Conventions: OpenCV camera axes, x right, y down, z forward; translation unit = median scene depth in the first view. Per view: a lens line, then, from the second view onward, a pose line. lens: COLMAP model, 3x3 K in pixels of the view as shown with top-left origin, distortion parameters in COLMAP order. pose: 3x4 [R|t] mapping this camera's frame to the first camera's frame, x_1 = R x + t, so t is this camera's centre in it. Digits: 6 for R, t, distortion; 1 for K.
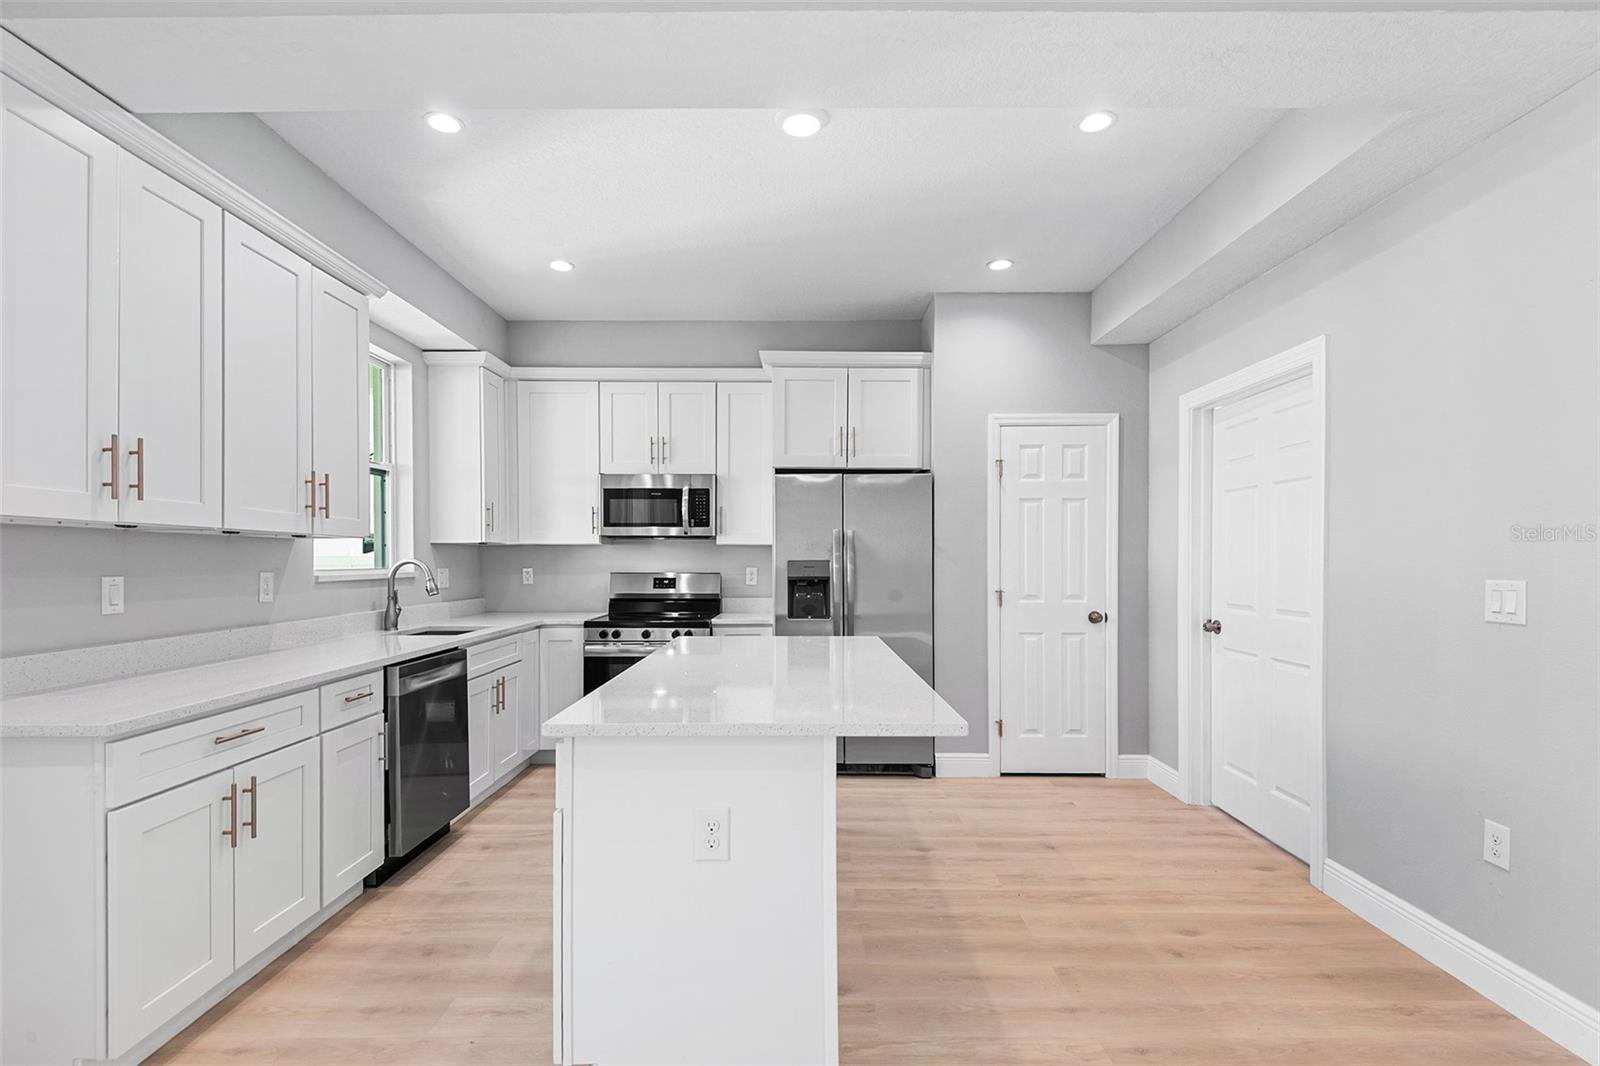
lens RADIAL K [[739.5, 0, 797.3], [0, 739.5, 567.2], [0, 0, 1]] dist [0.030262, -0.017754]
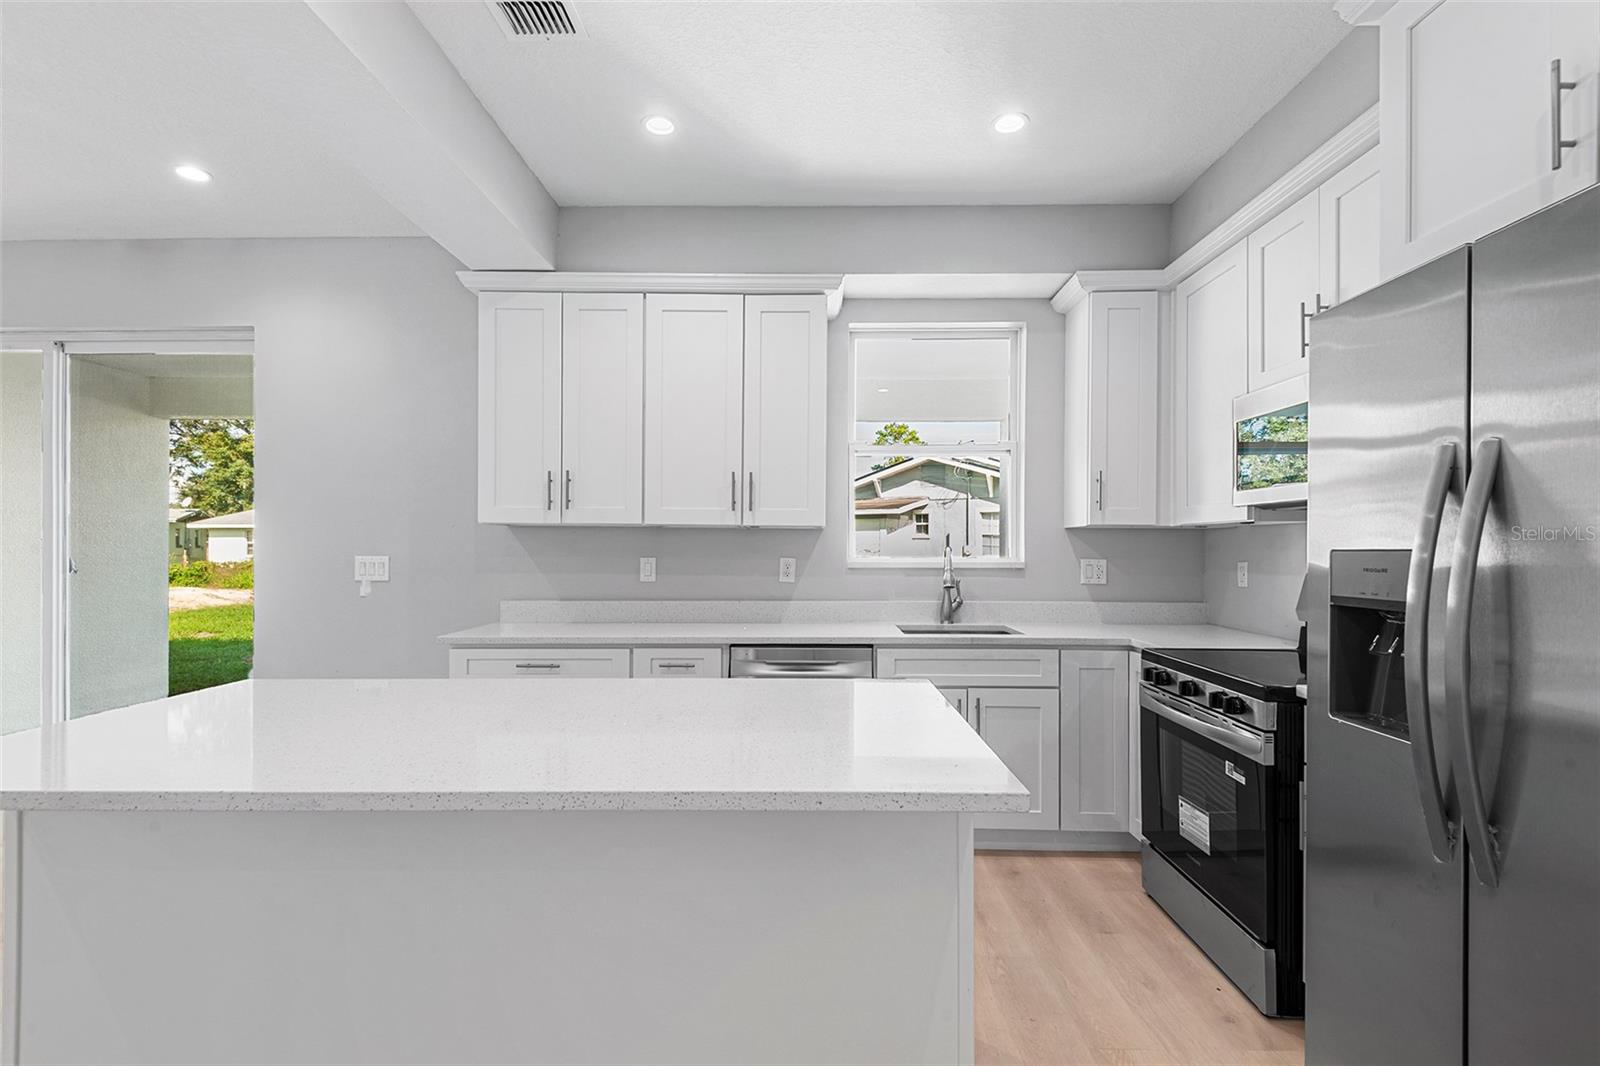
lens RADIAL K [[739.5, 0, 802.6], [0, 739.5, 549.2], [0, 0, 1]] dist [0.030262, -0.017754]
pose [[-0.014348, 0.000524, -0.999897, 0.345282], [-0.014215, 0.999899, 0.000728, -0.006090], [0.999796, 0.014224, -0.014339, 0.751778]]
